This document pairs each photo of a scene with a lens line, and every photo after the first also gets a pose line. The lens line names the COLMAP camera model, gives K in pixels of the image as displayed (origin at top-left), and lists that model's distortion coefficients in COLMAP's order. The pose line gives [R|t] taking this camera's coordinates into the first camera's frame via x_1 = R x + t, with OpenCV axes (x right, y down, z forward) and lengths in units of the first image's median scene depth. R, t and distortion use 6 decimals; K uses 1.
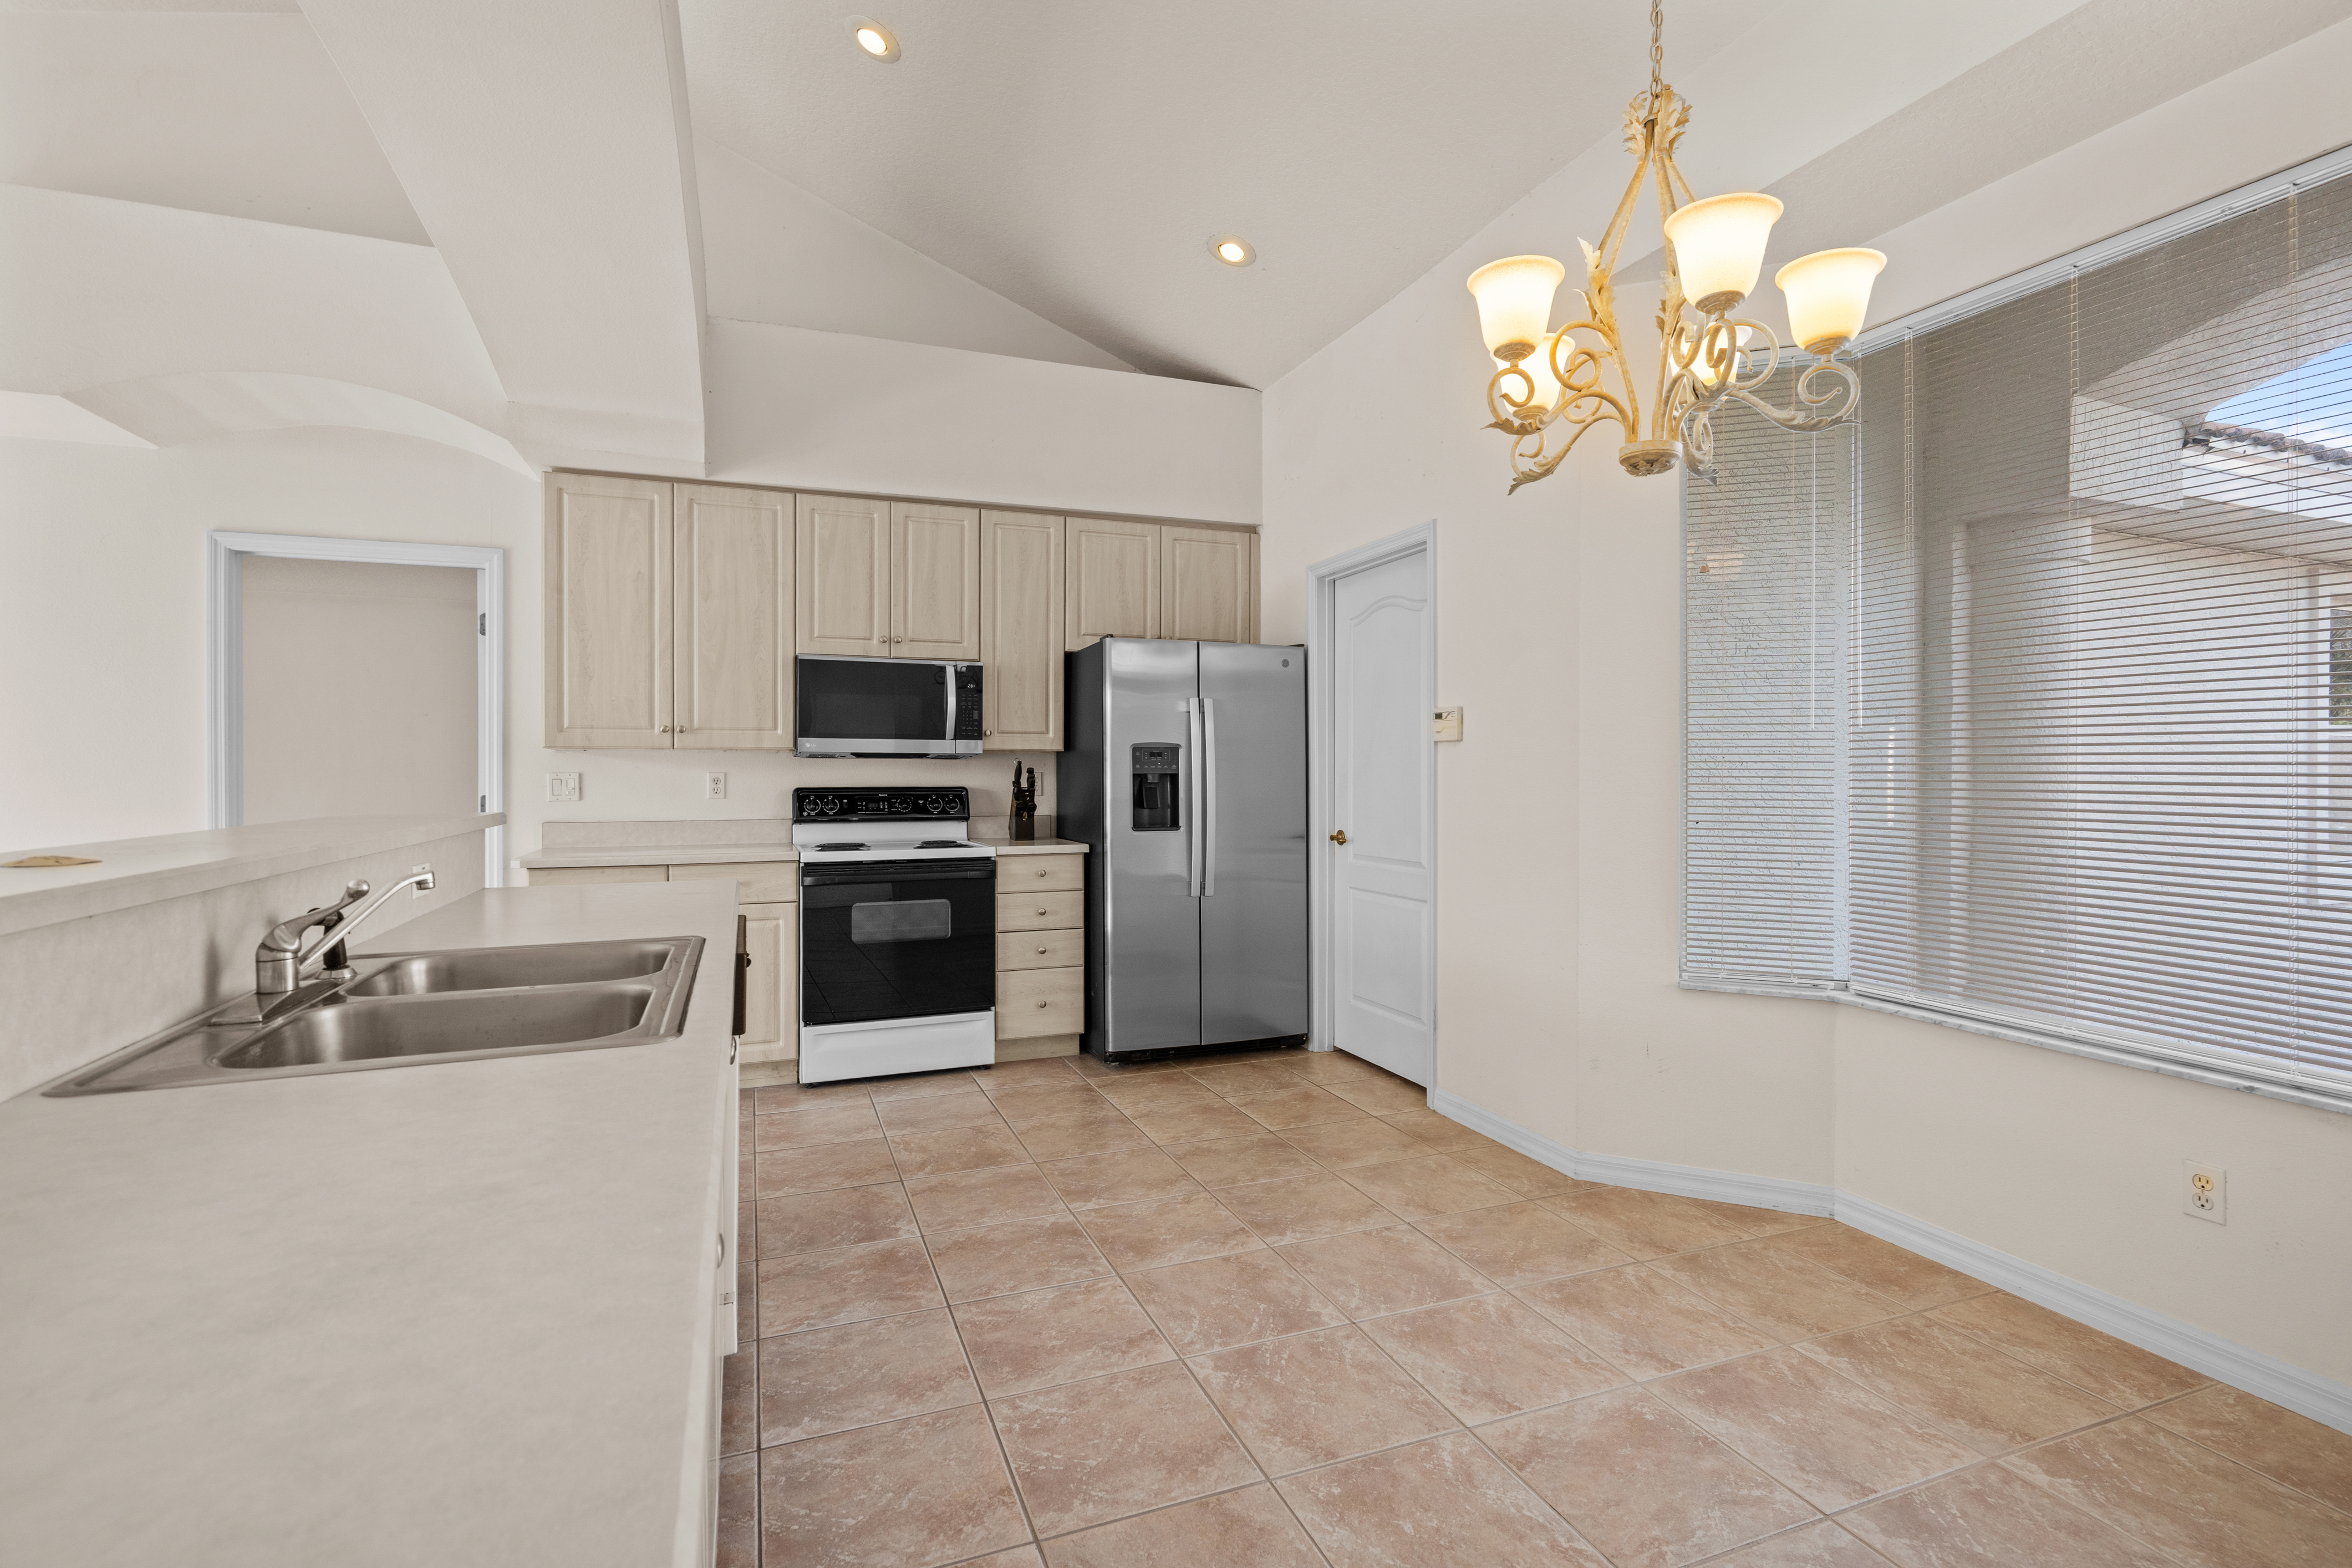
lens RADIAL K [[1090.9, 0, 1173.9], [0, 1090.9, 773.9], [0, 0, 1]] dist [-0.005627, 0.004557]
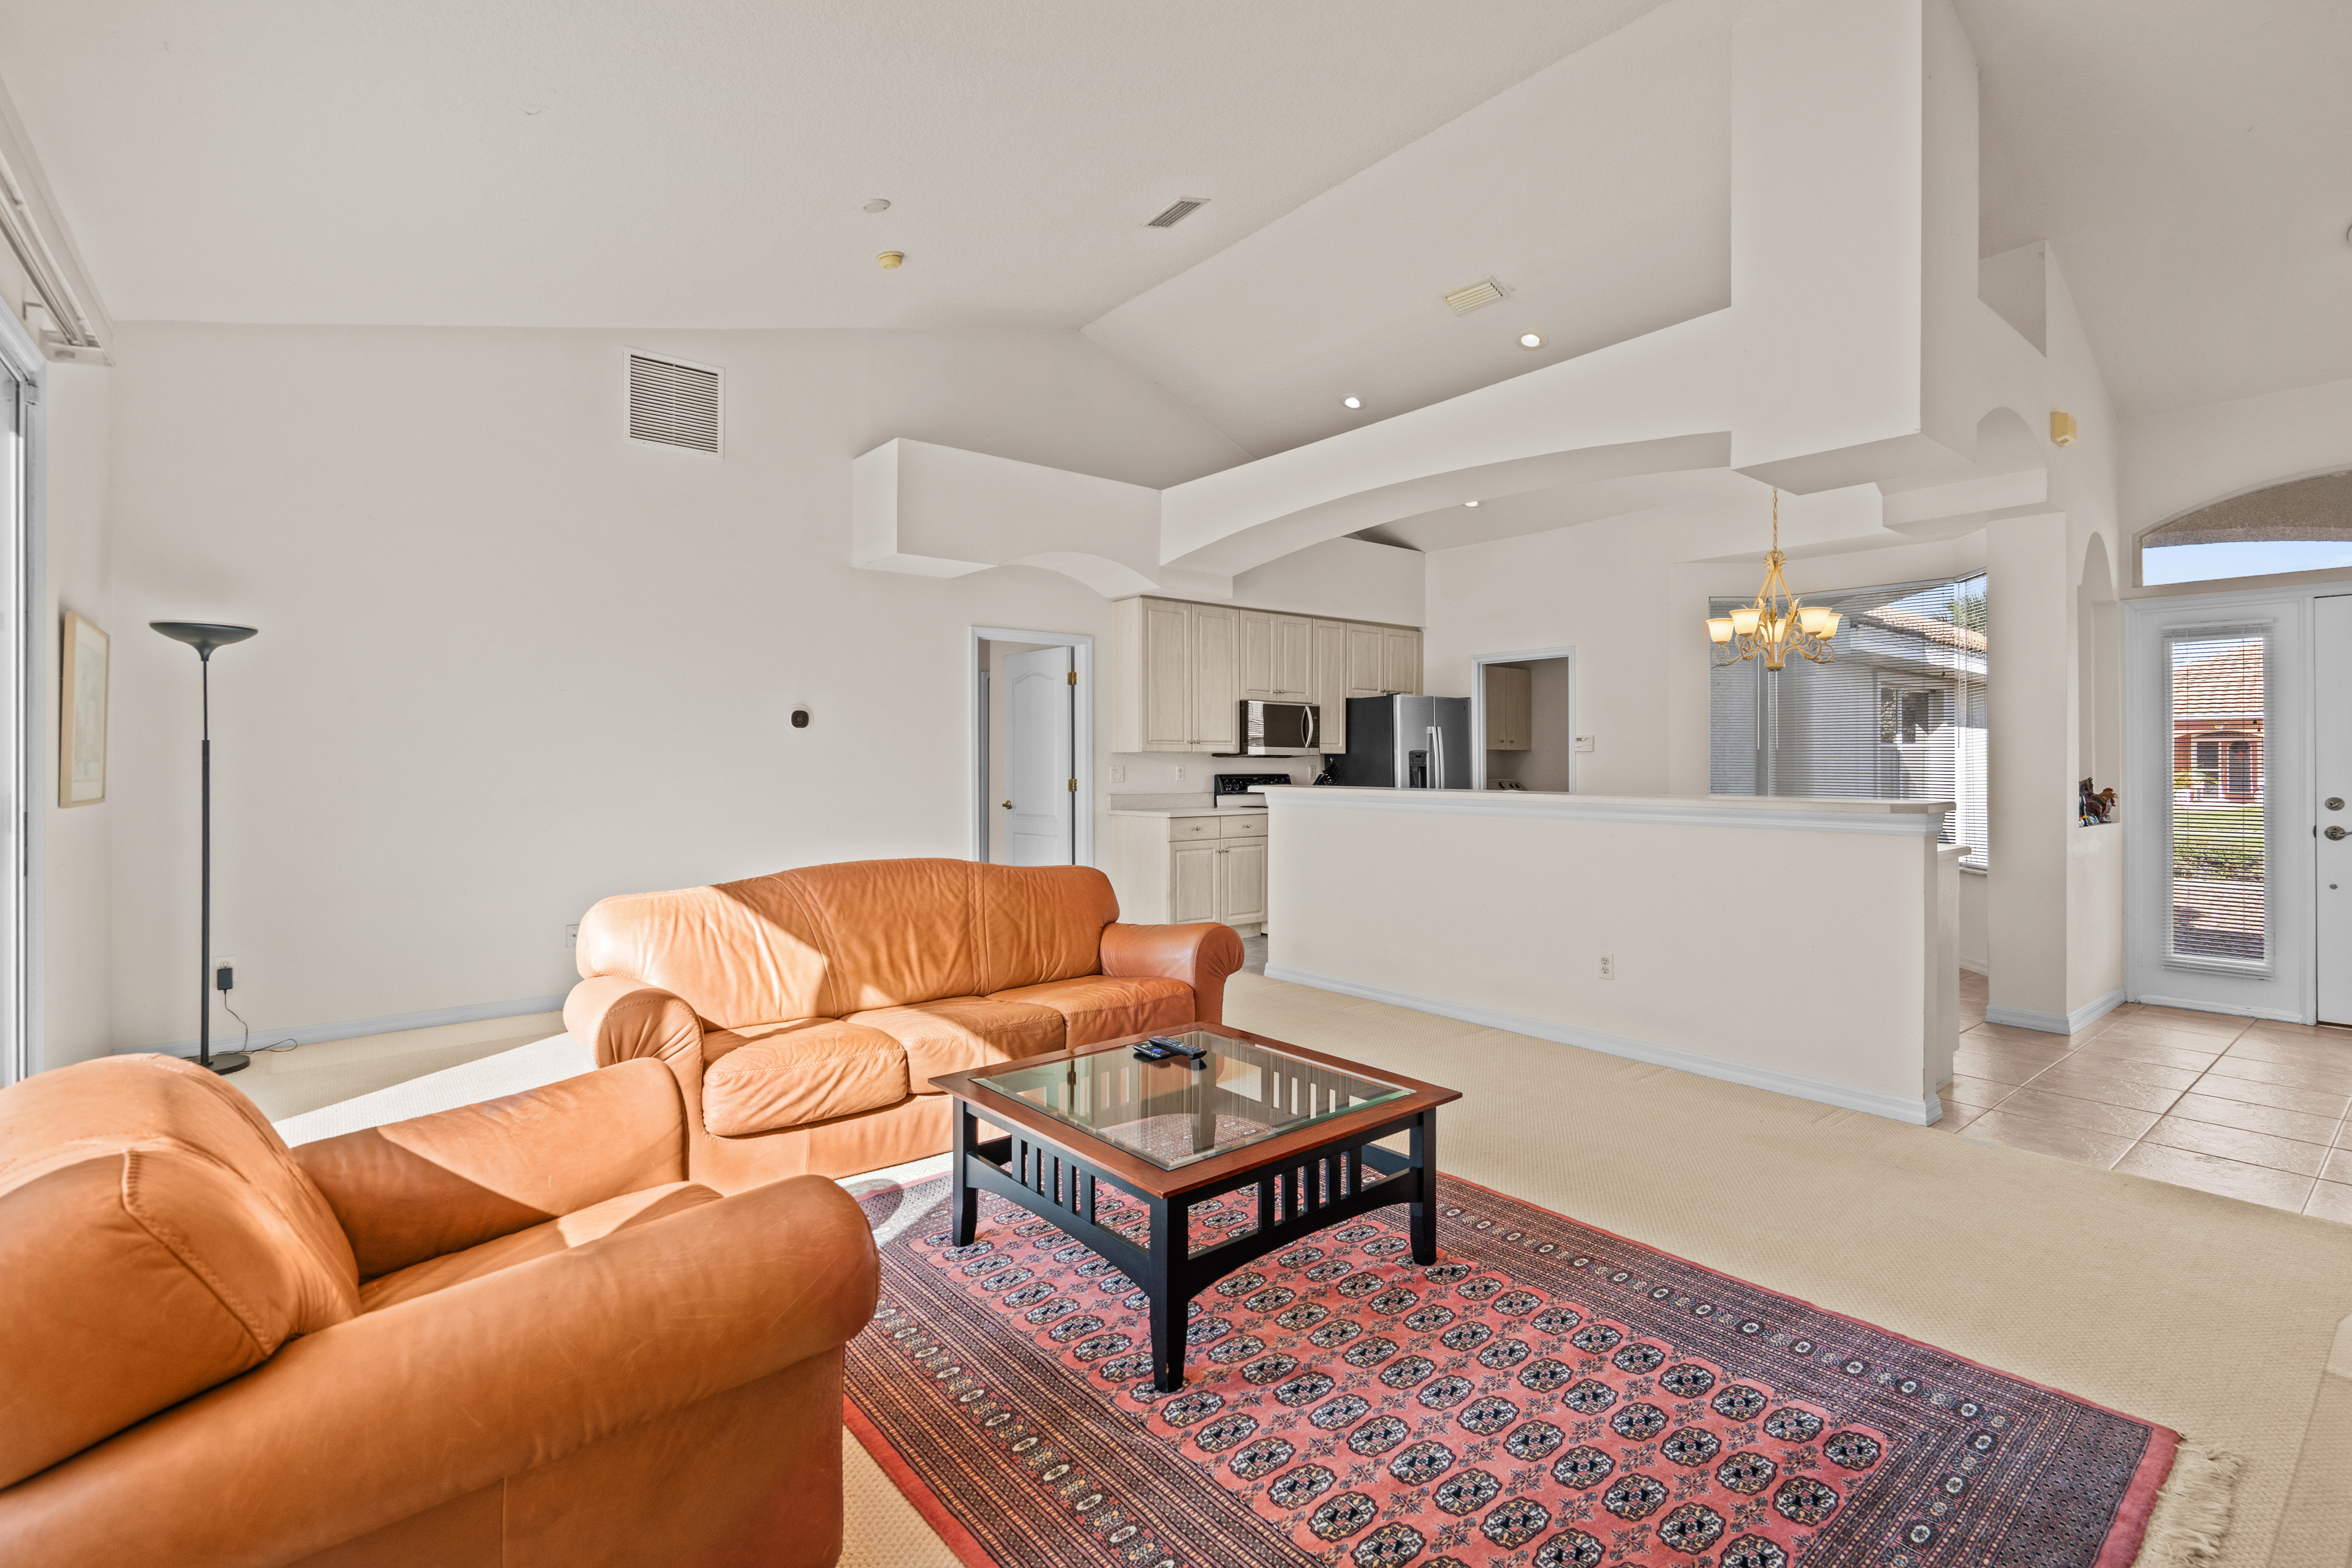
lens RADIAL K [[1080.2, 0, 1173.7], [0, 1080.2, 762.0], [0, 0, 1]] dist [-0.002431, 0.000171]
pose [[0.953327, 0.001026, 0.301939, -1.002328], [-0.000206, 0.999996, -0.002748, -0.002926], [-0.301941, 0.002557, 0.953323, -0.670293]]
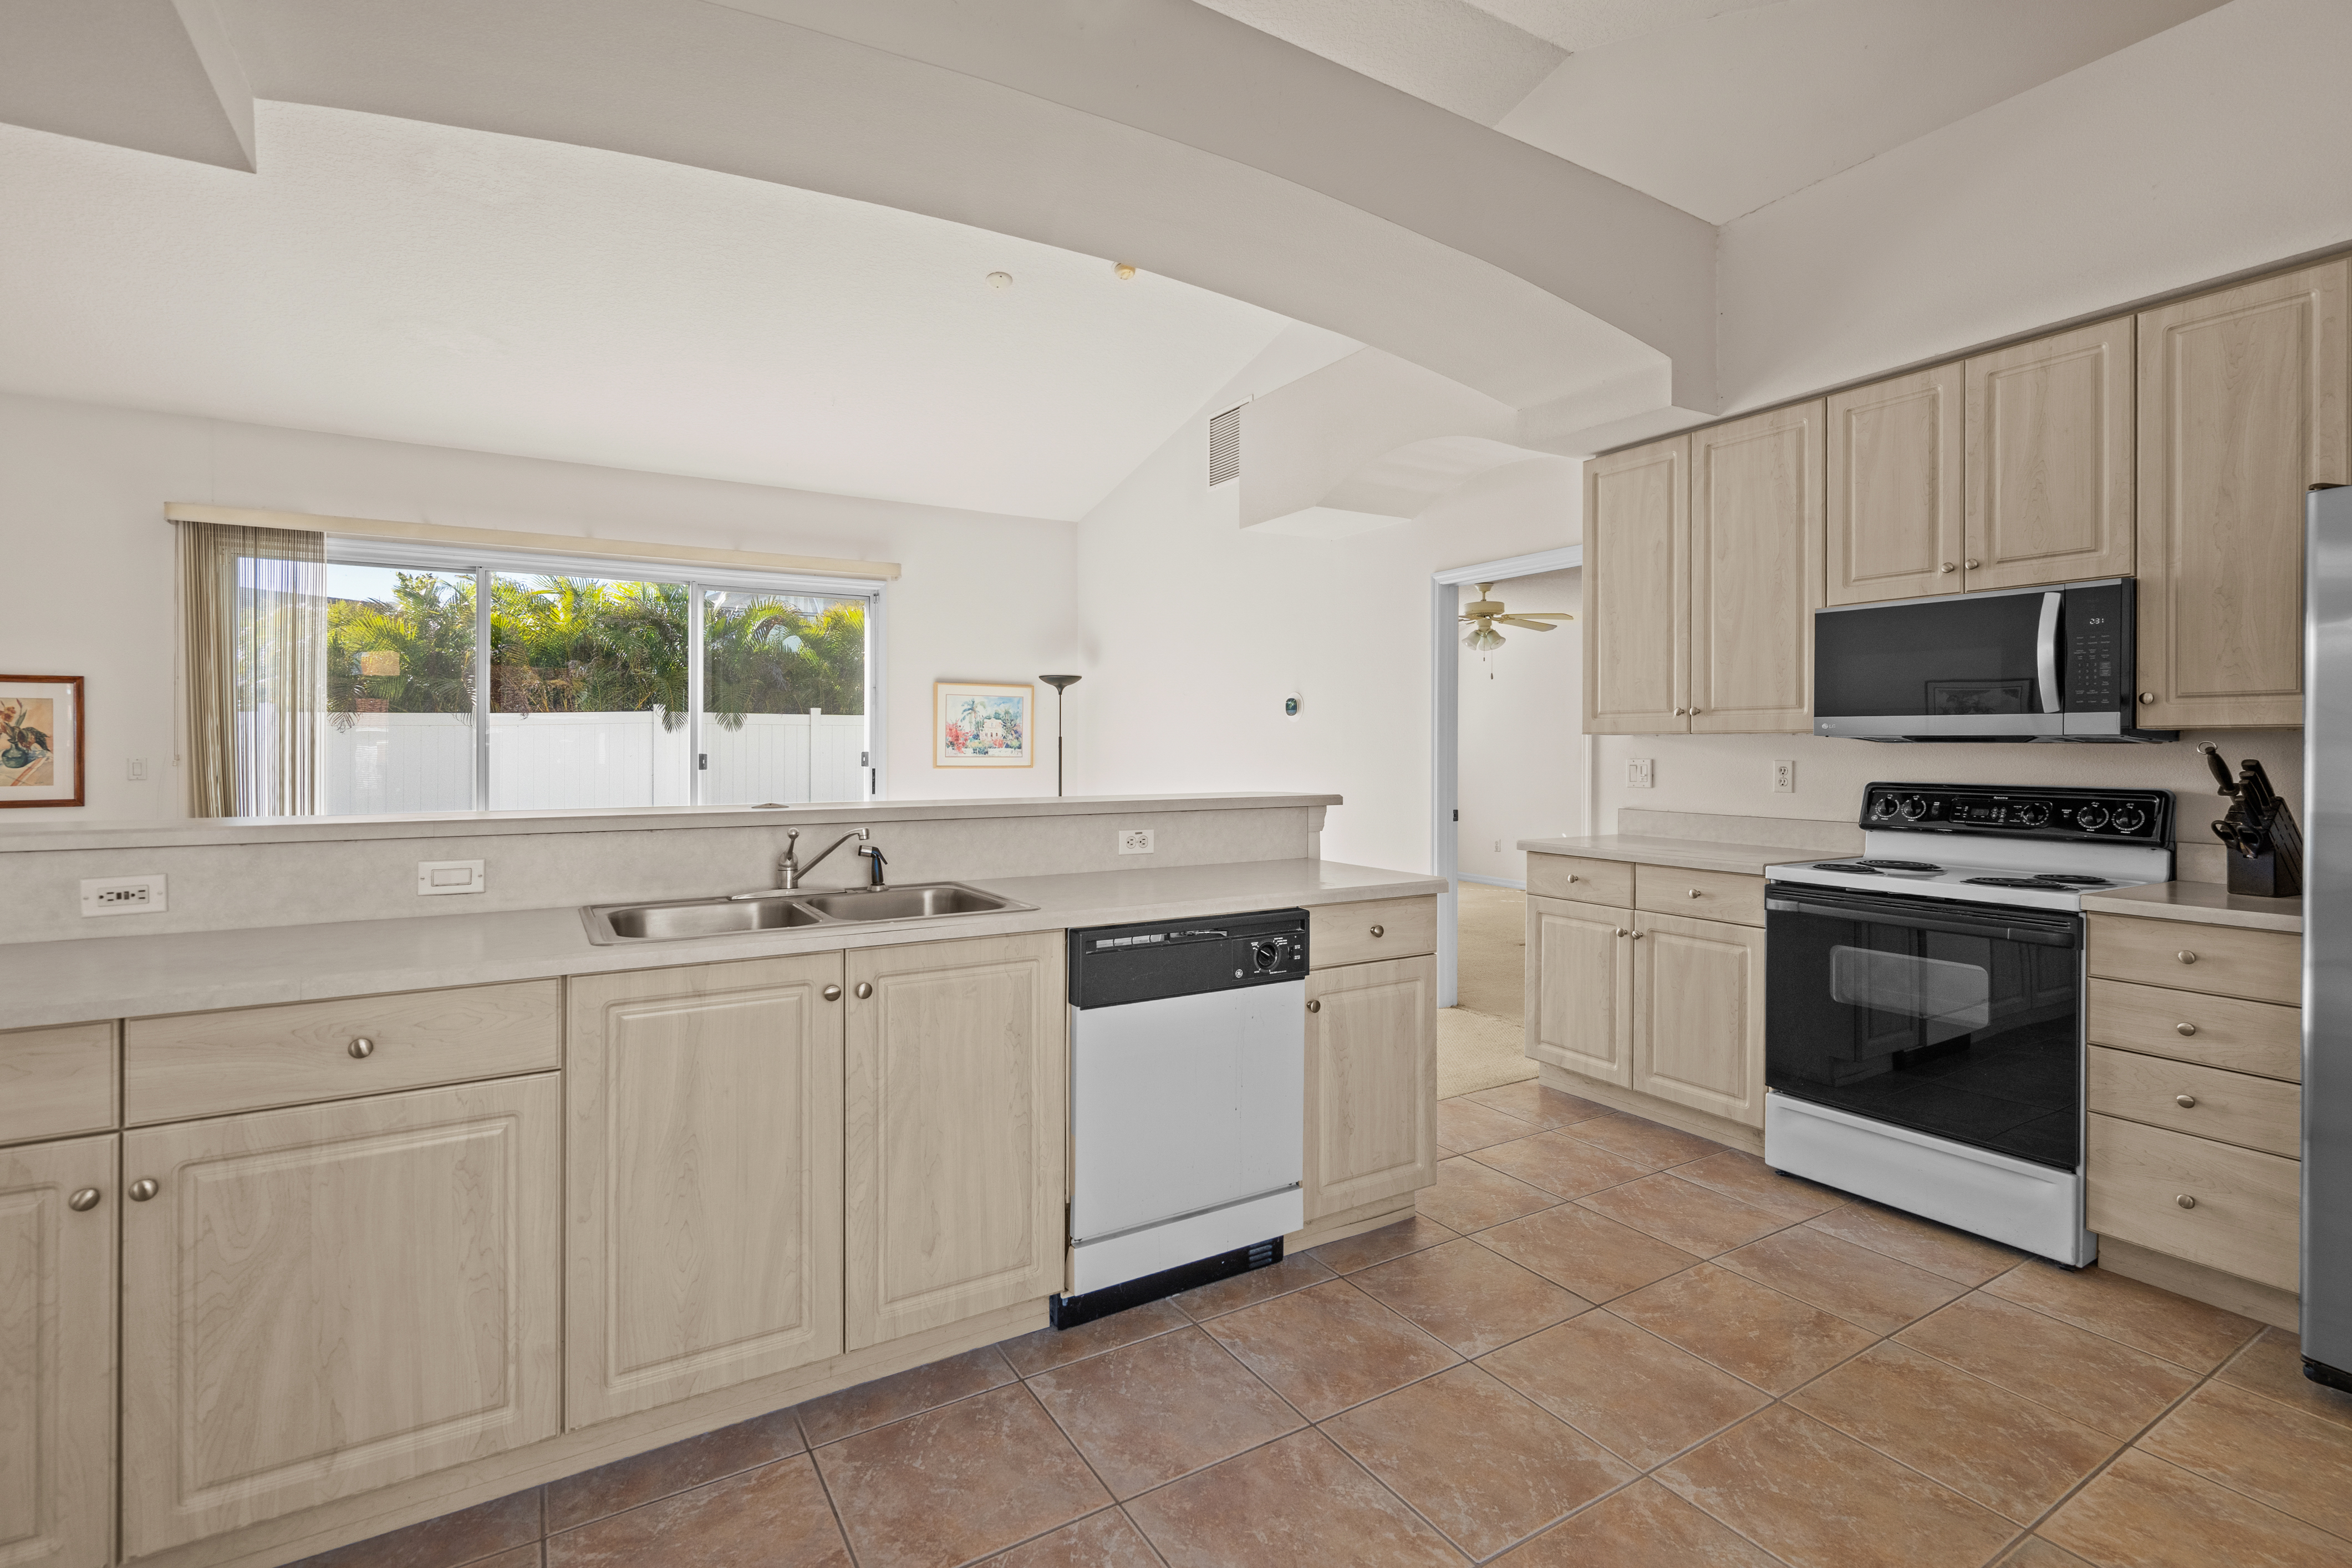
lens RADIAL K [[1076.4, 0, 1178.0], [0, 1076.4, 743.4], [0, 0, 1]] dist [-0.001664, 0.000424]
pose [[0.173850, -0.001048, -0.984772, 0.326004], [-0.005374, 0.999984, -0.002013, -0.010832], [0.984758, 0.005642, 0.173841, 0.434657]]
